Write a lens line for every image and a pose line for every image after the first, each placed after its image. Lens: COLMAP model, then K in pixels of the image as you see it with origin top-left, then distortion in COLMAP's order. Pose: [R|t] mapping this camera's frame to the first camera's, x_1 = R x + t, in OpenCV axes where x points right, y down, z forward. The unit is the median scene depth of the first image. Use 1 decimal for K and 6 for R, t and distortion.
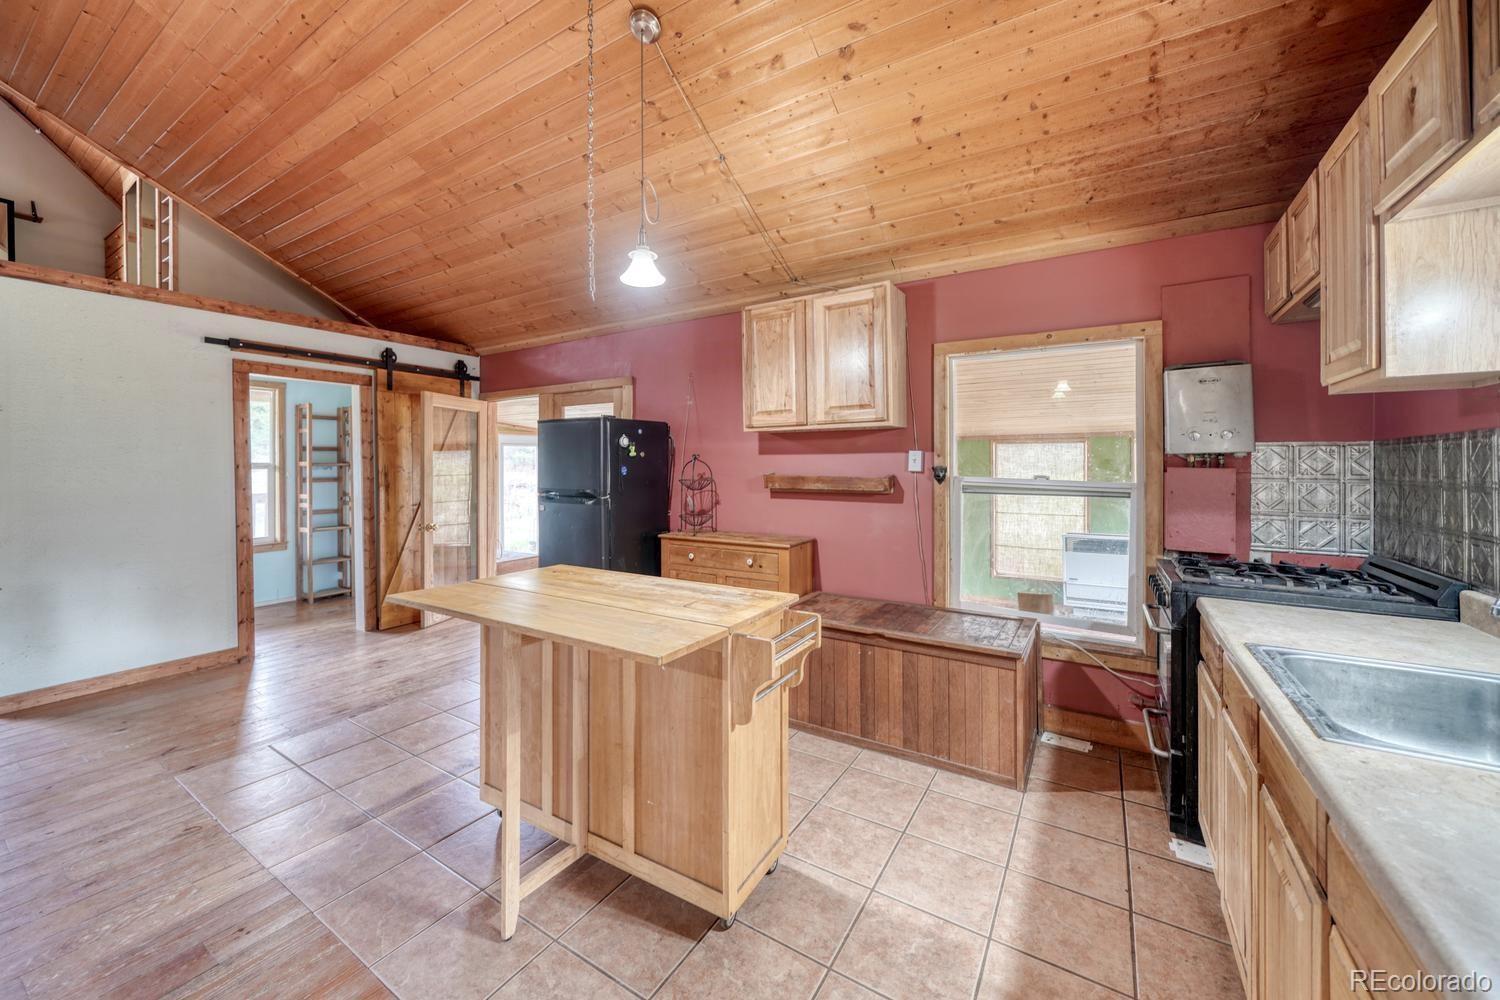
lens RADIAL K [[574.6, 0, 721.7], [0, 574.6, 459.1], [0, 0, 1]] dist [-0.003232, -0.000048]
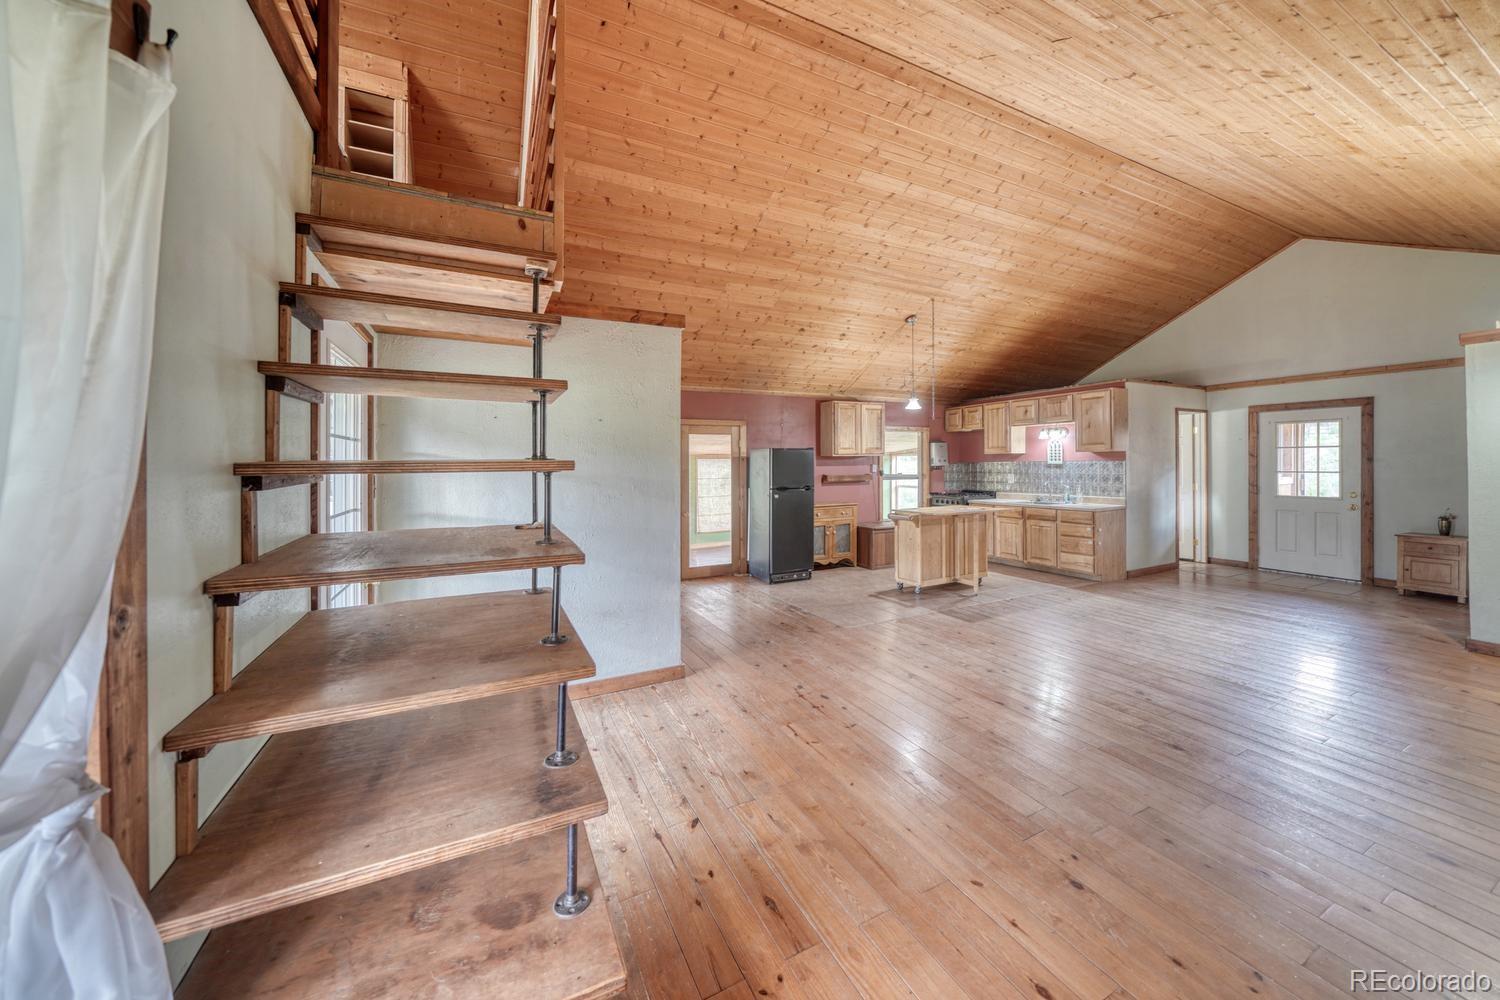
lens RADIAL K [[530.4, 0, 735.4], [0, 530.4, 467.3], [0, 0, 1]] dist [-0.013126, 0.000038]
pose [[0.513509, -0.009592, 0.858031, -2.527533], [0.003512, 0.999953, 0.009077, -0.033350], [-0.858077, -0.001648, 0.513518, 0.347732]]
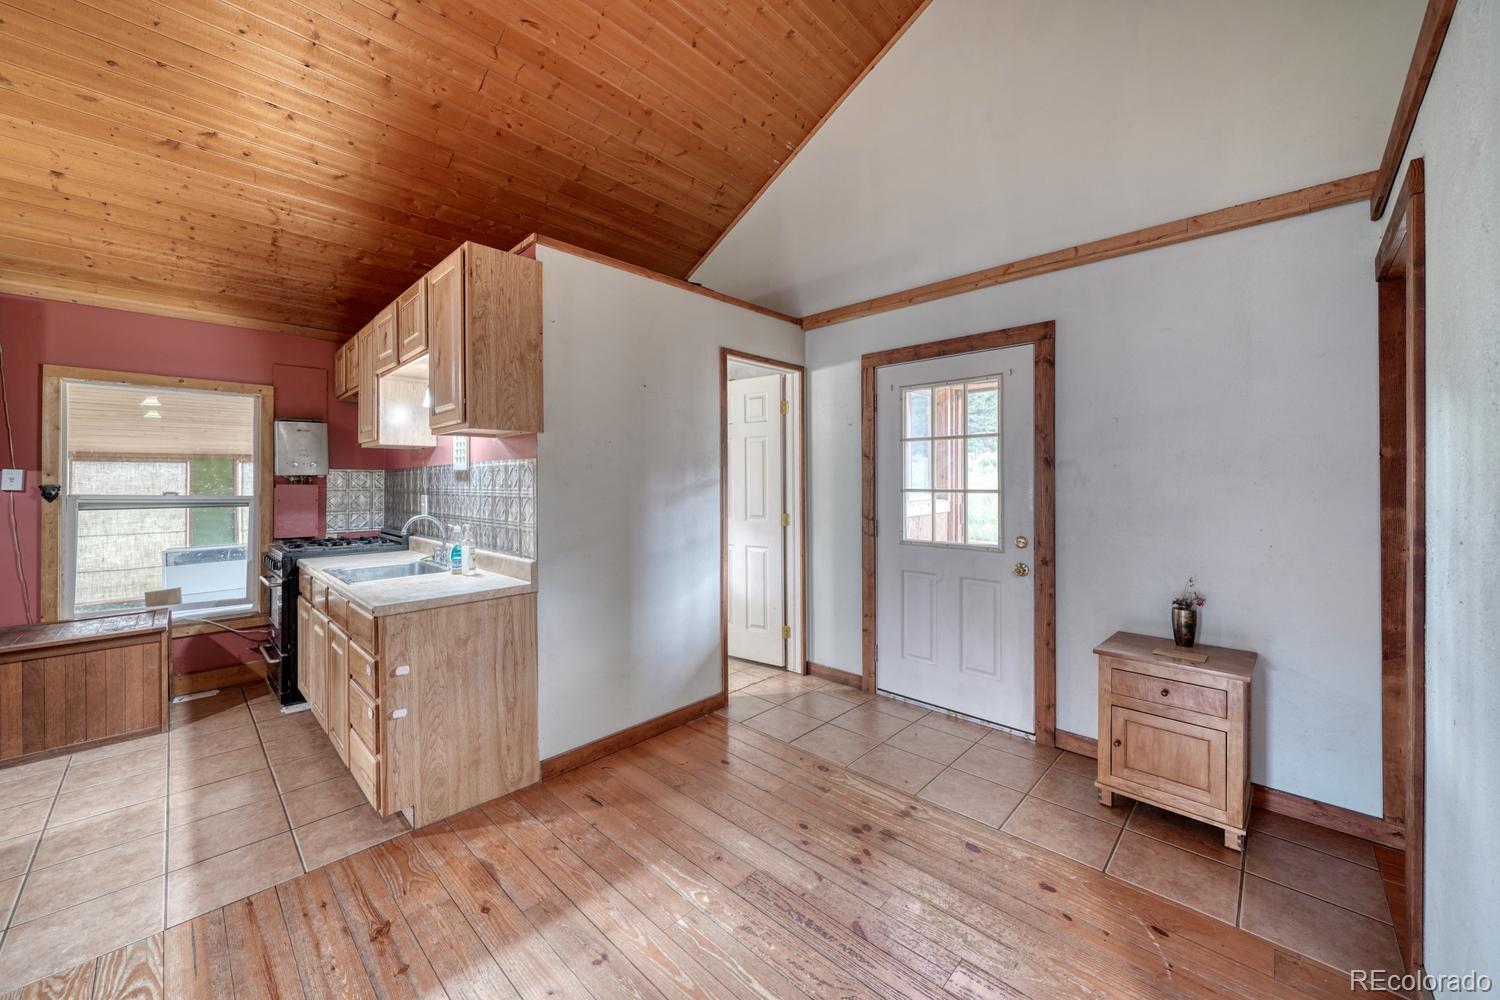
lens RADIAL K [[557.0, 0, 737.7], [0, 557.0, 478.9], [0, 0, 1]] dist [-0.006343, -0.000080]
pose [[0.187960, 0.004179, 0.982168, -0.407429], [-0.004585, 0.999984, -0.003378, -0.000542], [-0.982166, -0.003868, 0.187976, -0.444805]]
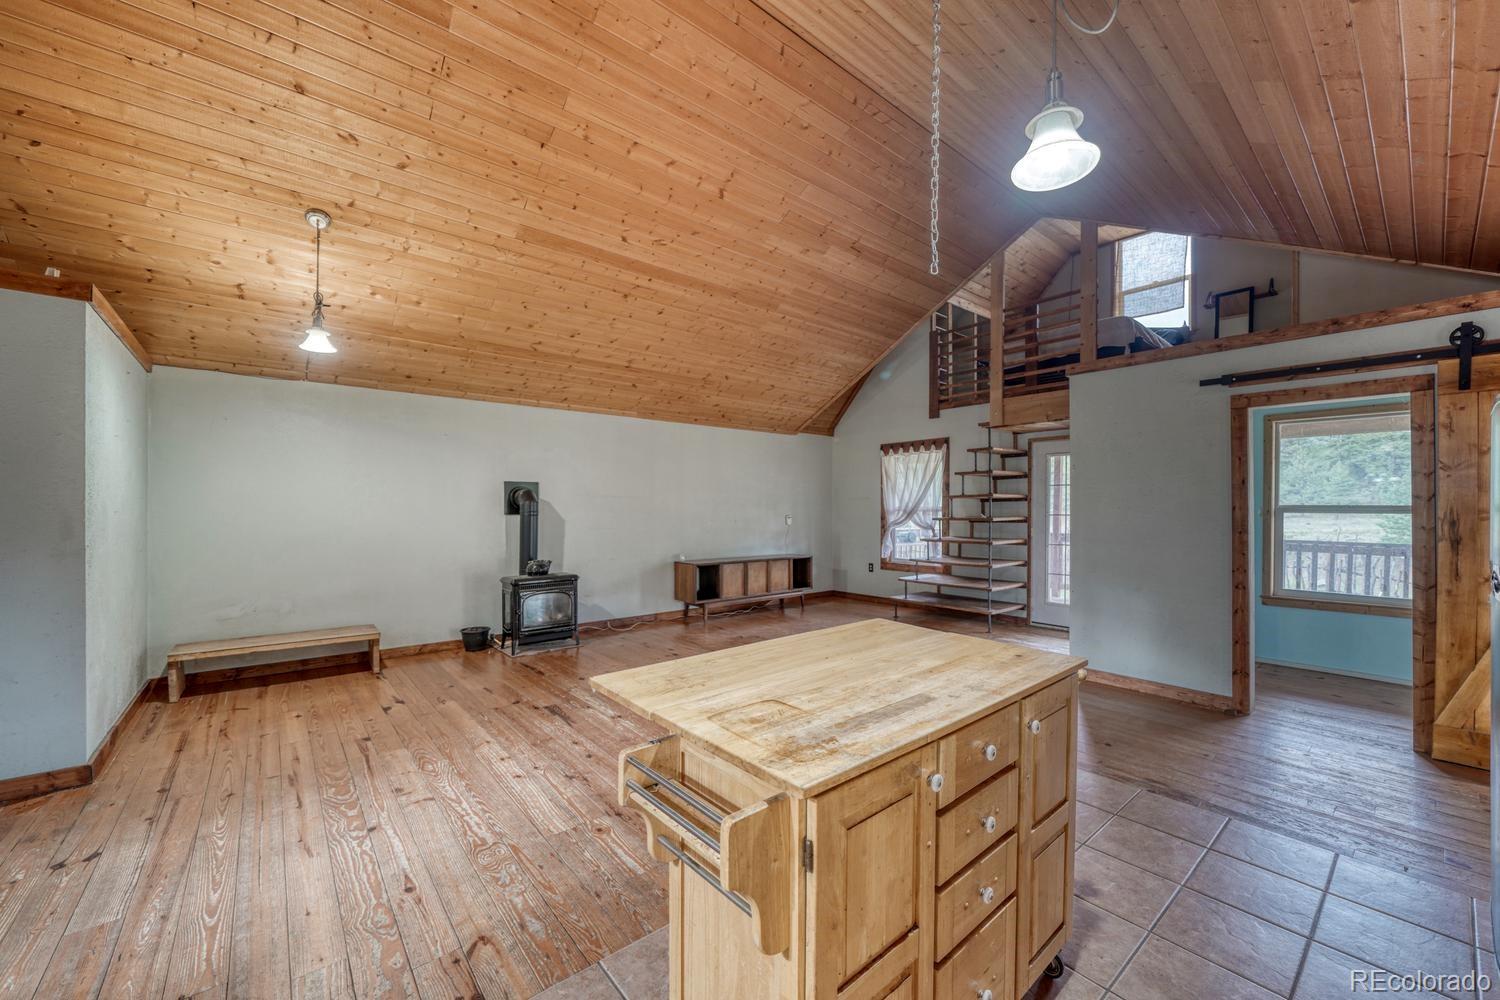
lens RADIAL K [[588.6, 0, 790.6], [0, 588.6, 510.6], [0, 0, 1]] dist [-0.006429, 0.000301]
pose [[-0.254606, 0.007959, -0.967012, 0.410072], [0.003428, 0.999967, 0.007328, 0.010303], [0.967039, -0.001449, -0.254625, 0.780249]]
